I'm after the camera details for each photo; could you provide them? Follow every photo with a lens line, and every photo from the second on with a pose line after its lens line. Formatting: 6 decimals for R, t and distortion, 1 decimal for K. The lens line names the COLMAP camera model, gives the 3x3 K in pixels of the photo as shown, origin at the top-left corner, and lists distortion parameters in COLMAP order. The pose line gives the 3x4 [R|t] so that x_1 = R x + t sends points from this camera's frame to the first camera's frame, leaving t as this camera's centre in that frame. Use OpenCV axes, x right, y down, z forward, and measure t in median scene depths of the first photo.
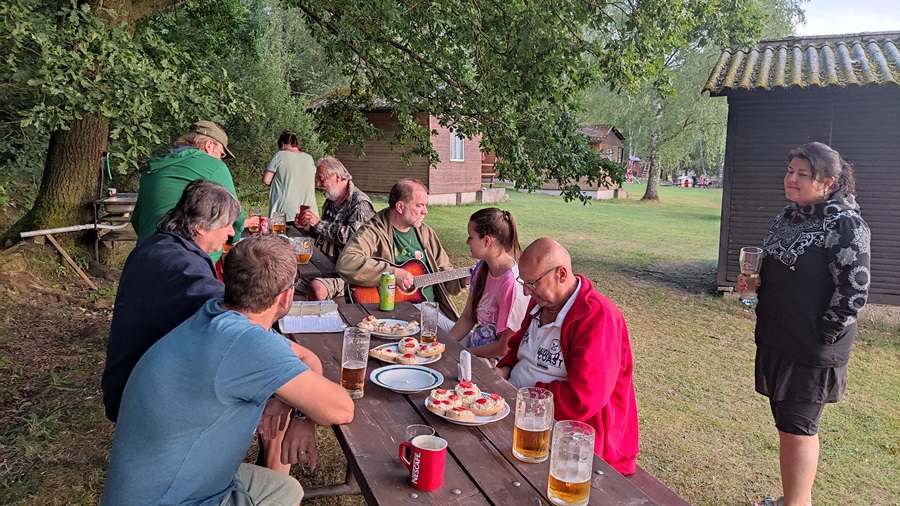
lens RADIAL K [[654.7, 0, 449.4], [0, 654.7, 254.5], [0, 0, 1]] dist [0.038912, -0.055503]
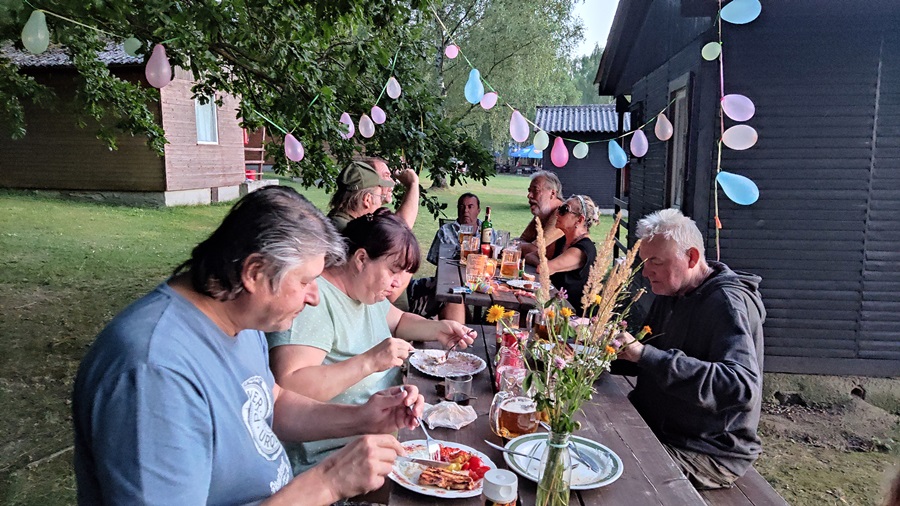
lens RADIAL K [[654.7, 0, 446.0], [0, 654.7, 246.5], [0, 0, 1]] dist [0.038912, -0.055503]
pose [[0.942493, -0.053324, 0.329946, 0.022239], [0.049839, 0.998576, 0.019021, -0.051497], [-0.330490, -0.001483, 0.943808, 0.386422]]
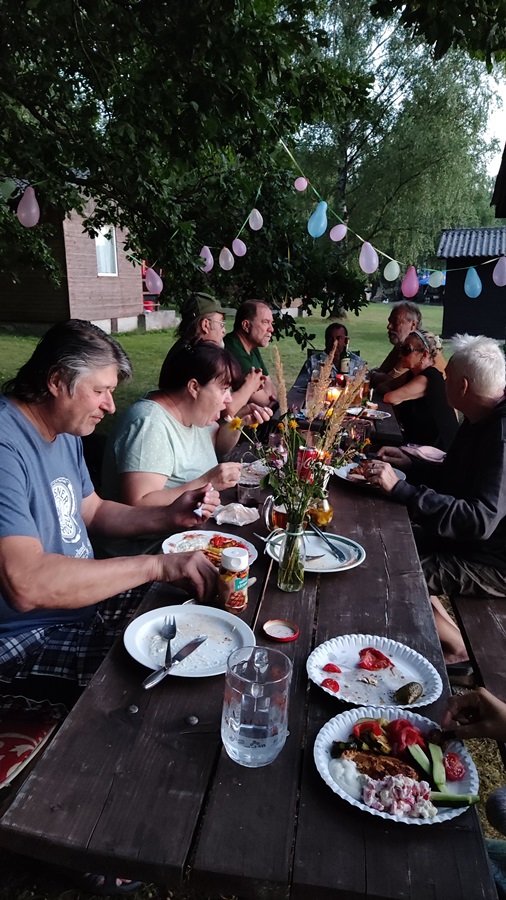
lens RADIAL K [[654.7, 0, 247.8], [0, 654.7, 452.5], [0, 0, 1]] dist [0.038912, -0.055503]
pose [[0.982488, -0.062849, 0.175404, 0.041278], [0.041162, 0.991347, 0.124650, -0.049108], [-0.181720, -0.115247, 0.976573, 0.358348]]
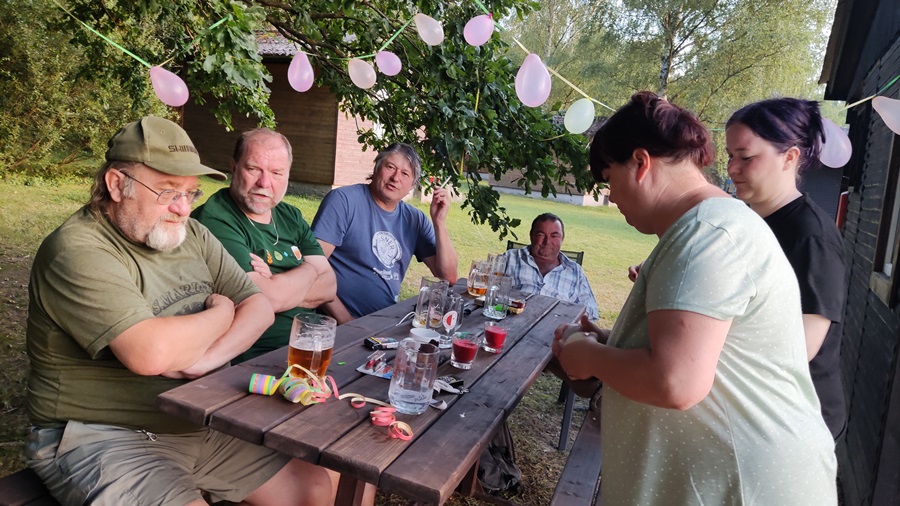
lens RADIAL K [[654.7, 0, 454.8], [0, 654.7, 260.5], [0, 0, 1]] dist [0.038912, -0.055503]
pose [[0.997378, 0.068805, 0.022434, 0.141325], [-0.069241, 0.997414, 0.019267, -0.056799], [-0.021050, -0.020770, 0.999563, 0.499866]]
